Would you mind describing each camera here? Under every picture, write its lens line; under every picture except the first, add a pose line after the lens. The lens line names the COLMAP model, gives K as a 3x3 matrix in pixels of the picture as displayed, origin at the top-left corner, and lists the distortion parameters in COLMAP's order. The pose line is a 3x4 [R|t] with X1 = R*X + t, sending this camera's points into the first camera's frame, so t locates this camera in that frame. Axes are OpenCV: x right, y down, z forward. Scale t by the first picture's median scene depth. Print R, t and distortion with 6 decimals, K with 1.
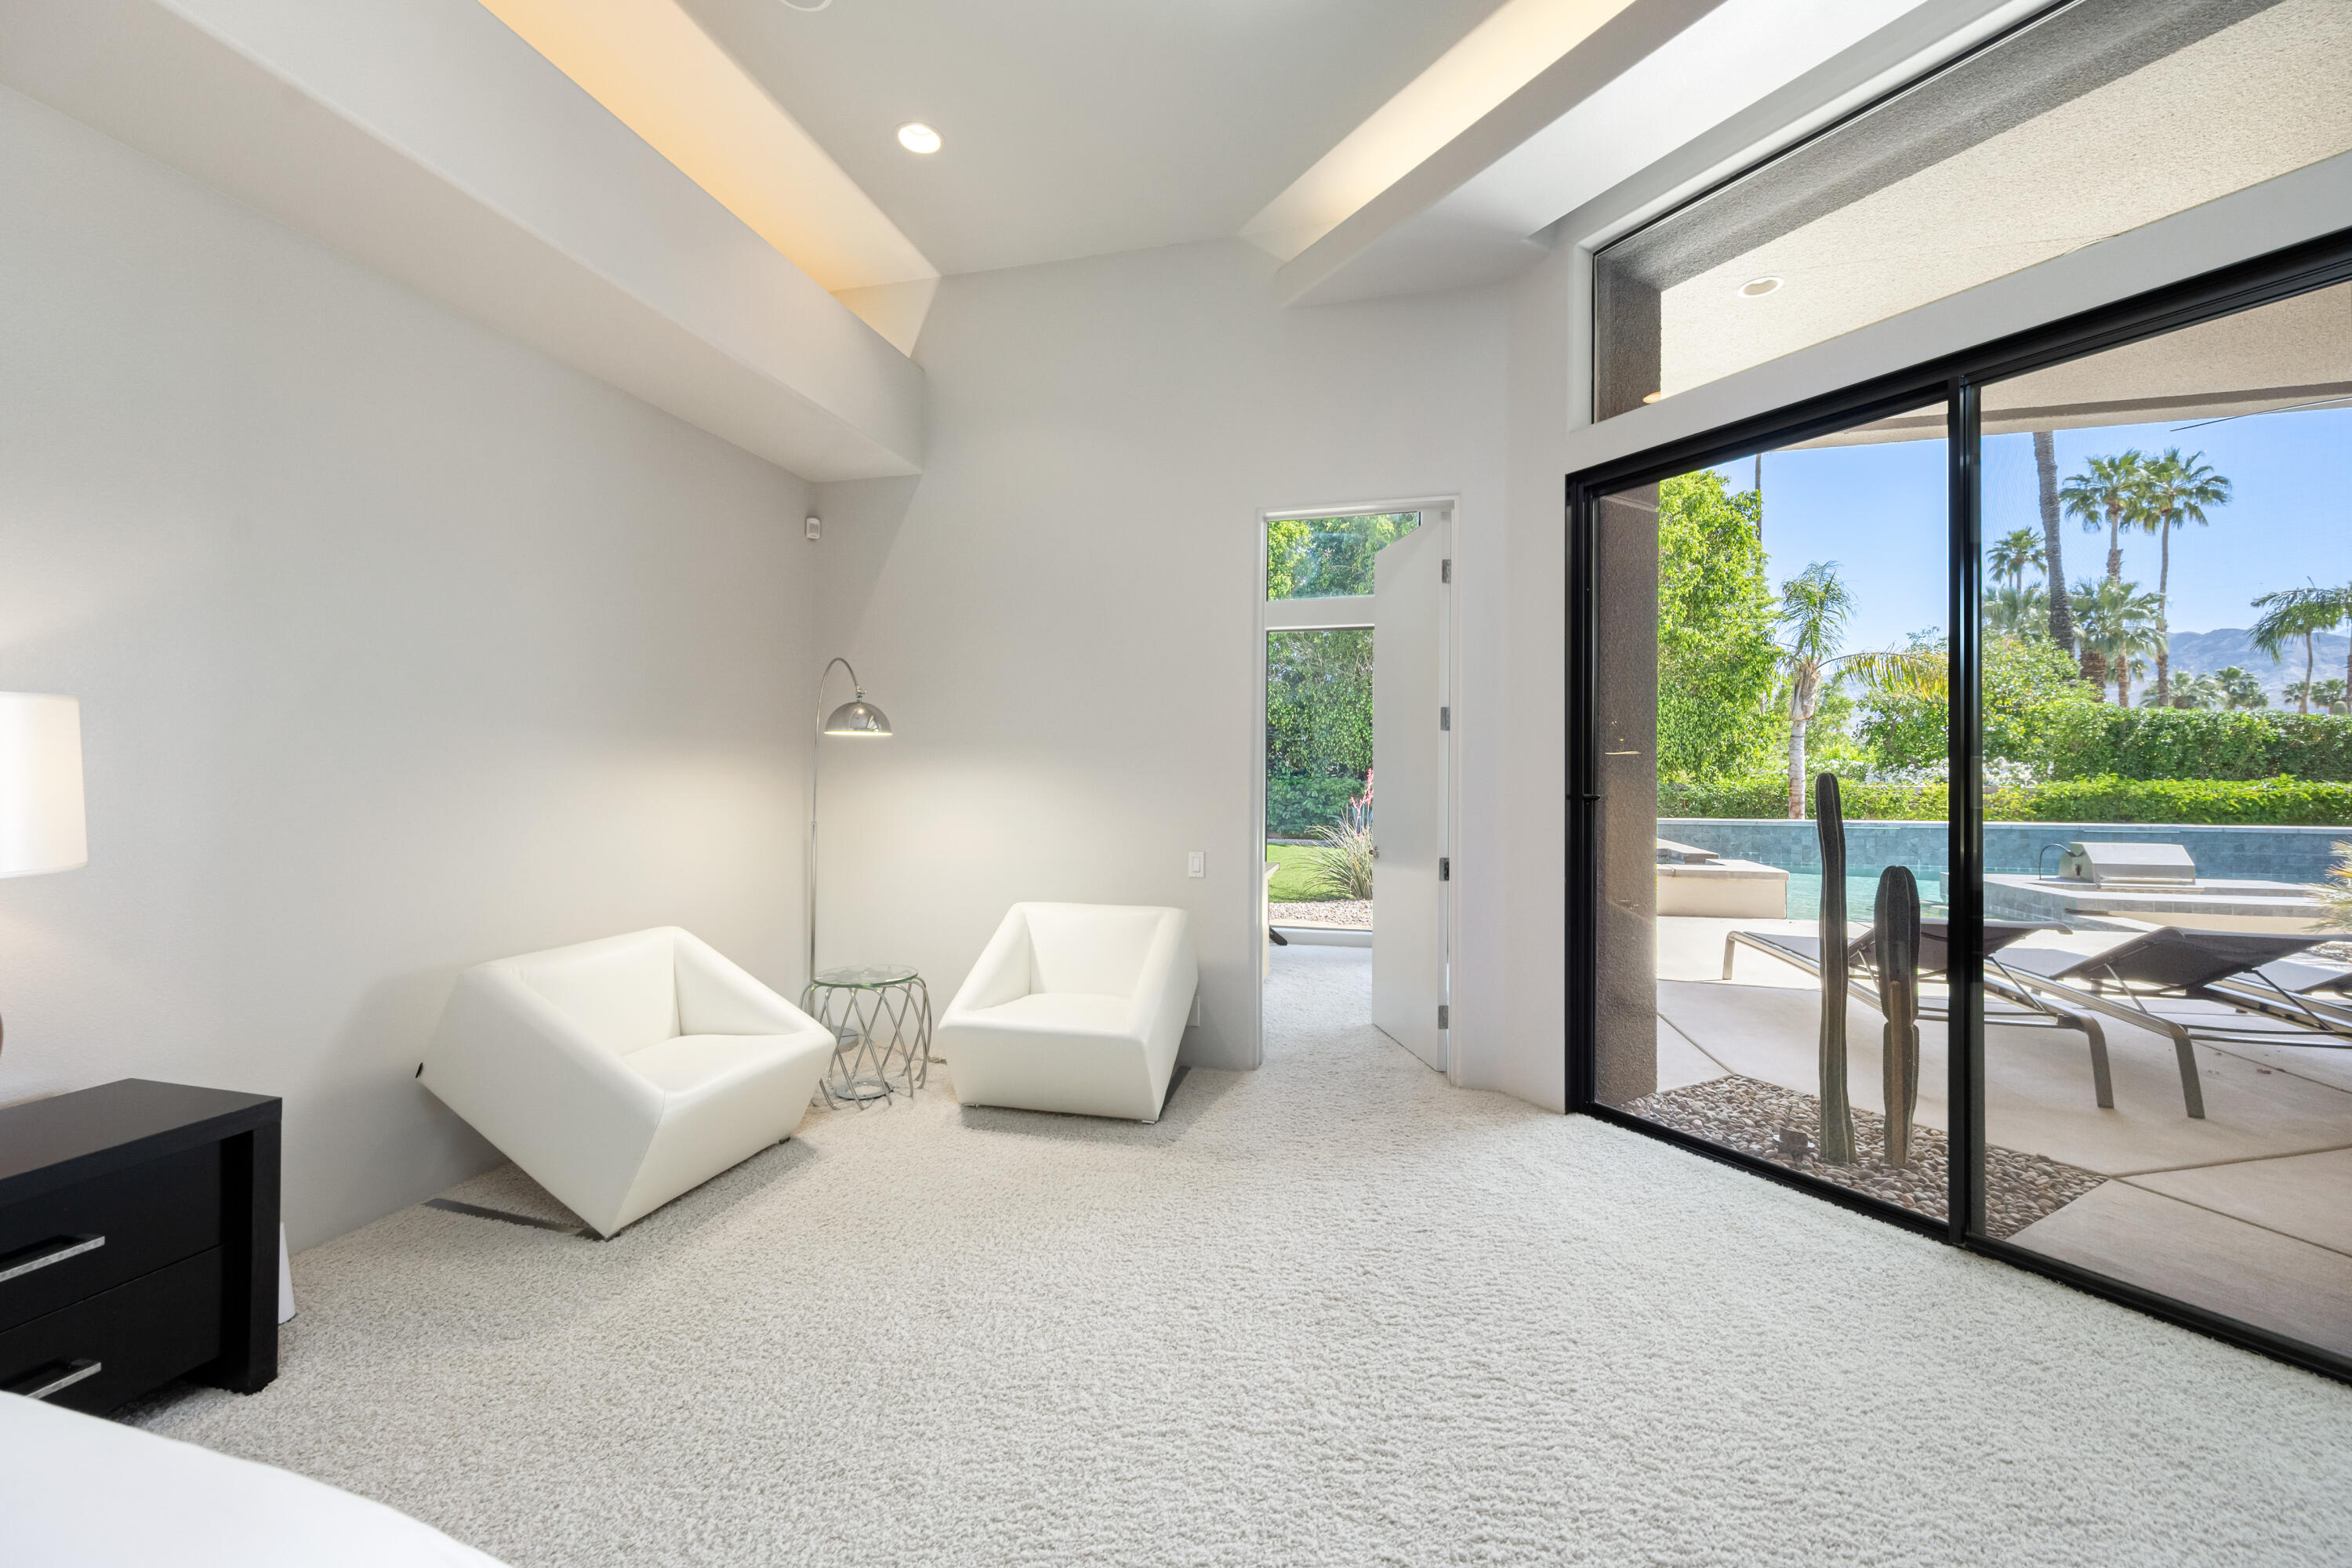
lens RADIAL K [[950.3, 0, 1172.4], [0, 950.3, 766.7], [0, 0, 1]] dist [0.001466, -0.000111]
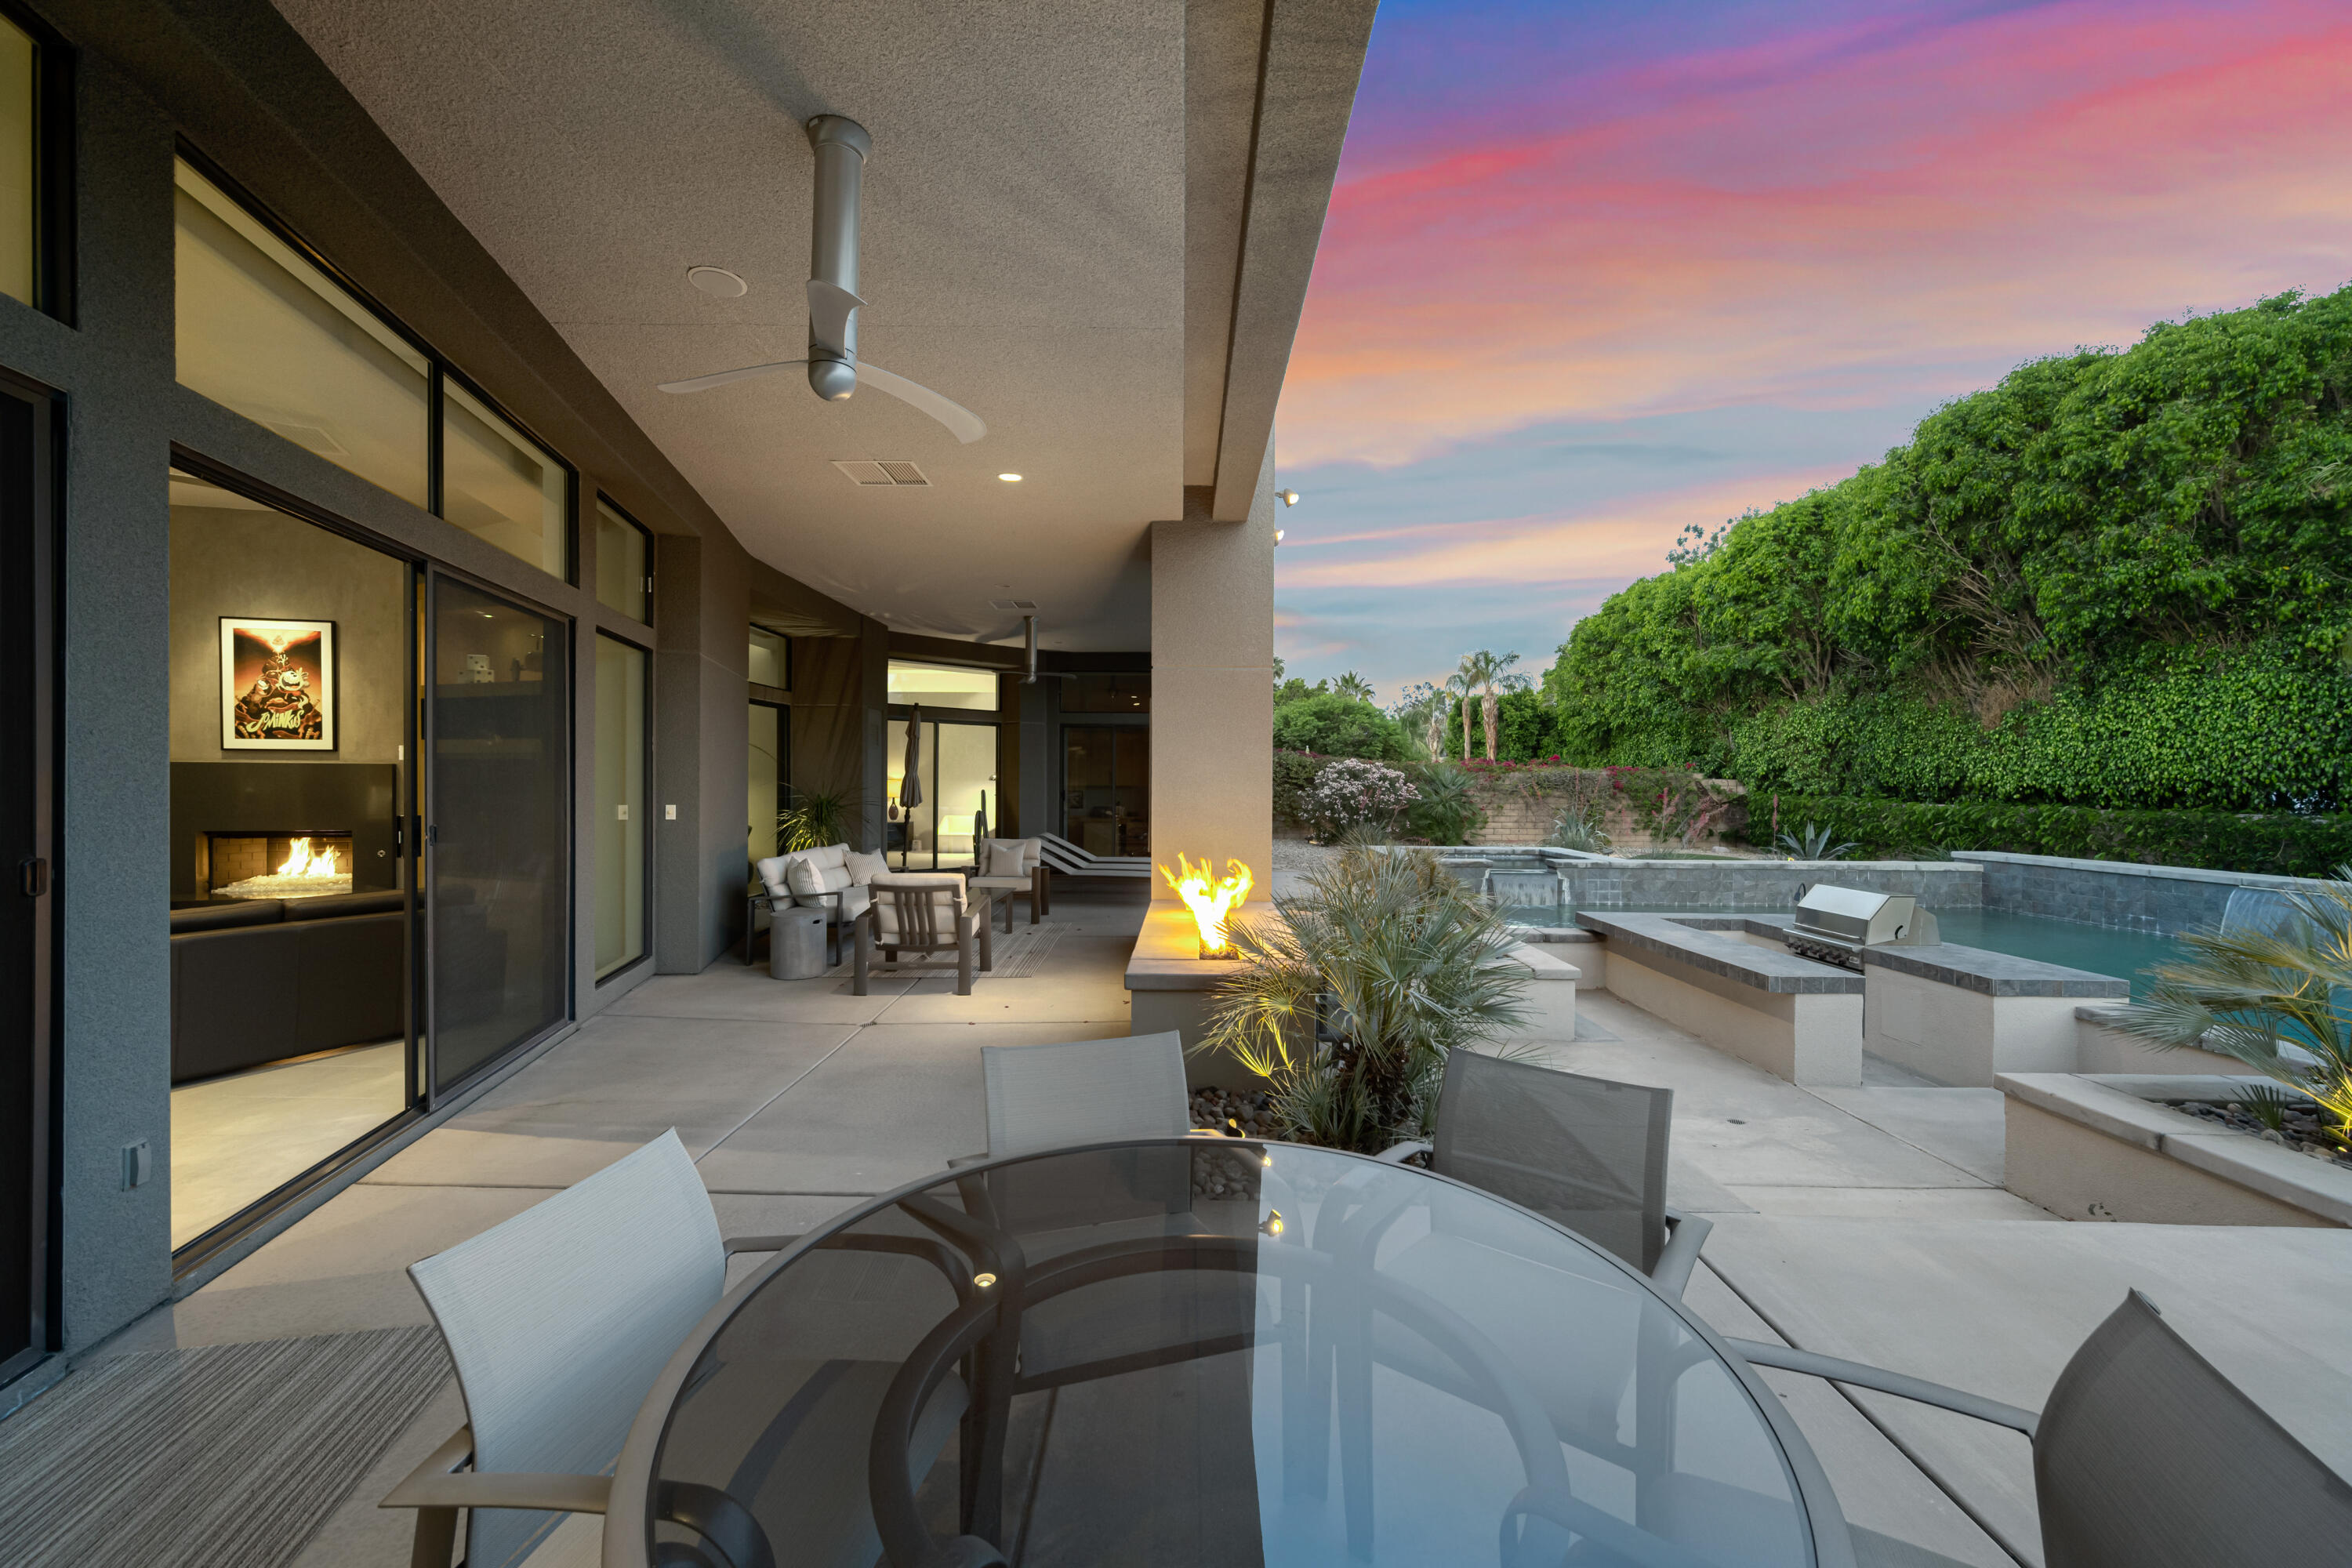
lens RADIAL K [[925.3, 0, 1176.4], [0, 925.3, 786.3], [0, 0, 1]] dist [0.001695, -0.000386]
pose [[0.230981, 0.000635, -0.972958, 0.992146], [0.003176, 0.999994, 0.001406, -0.003438], [0.972953, -0.003414, 0.230978, 0.177479]]
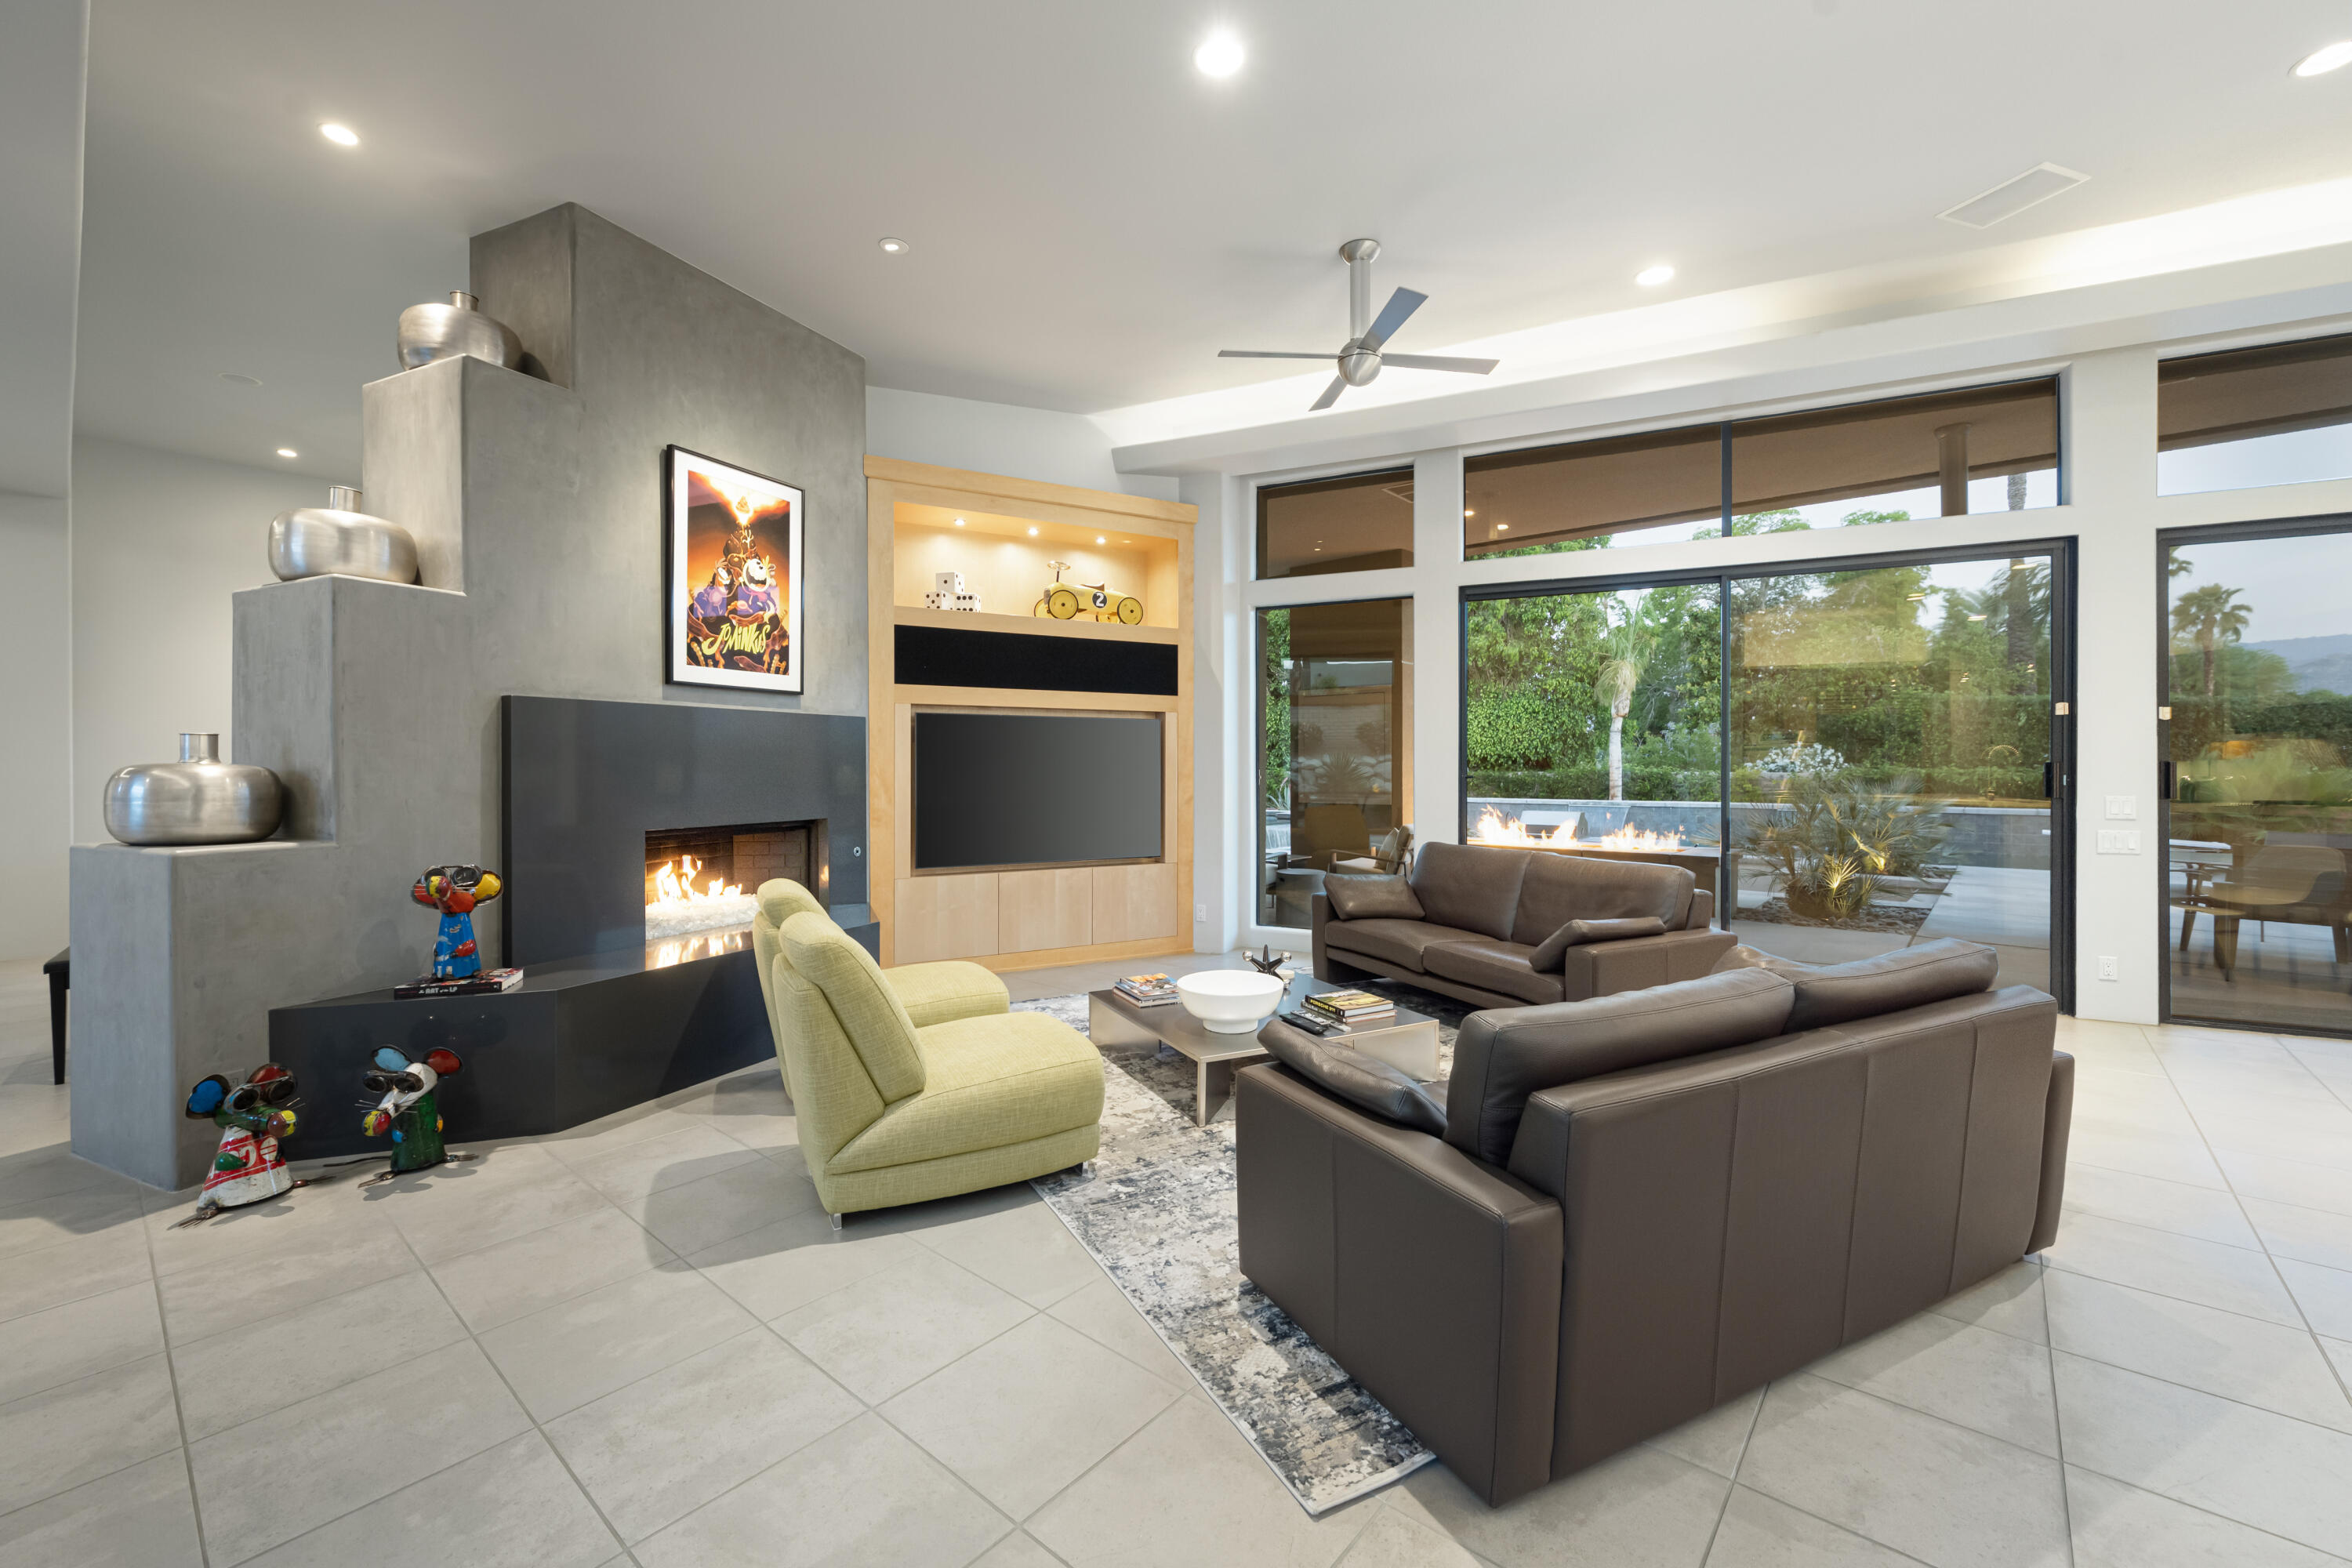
lens RADIAL K [[950.3, 0, 1172.4], [0, 950.3, 766.7], [0, 0, 1]] dist [0.001466, -0.000111]
pose [[0.894147, -0.008461, -0.447693, 0.695945], [0.011764, 0.999920, 0.004598, 0.000894], [0.447618, -0.009378, 0.894176, -0.319779]]
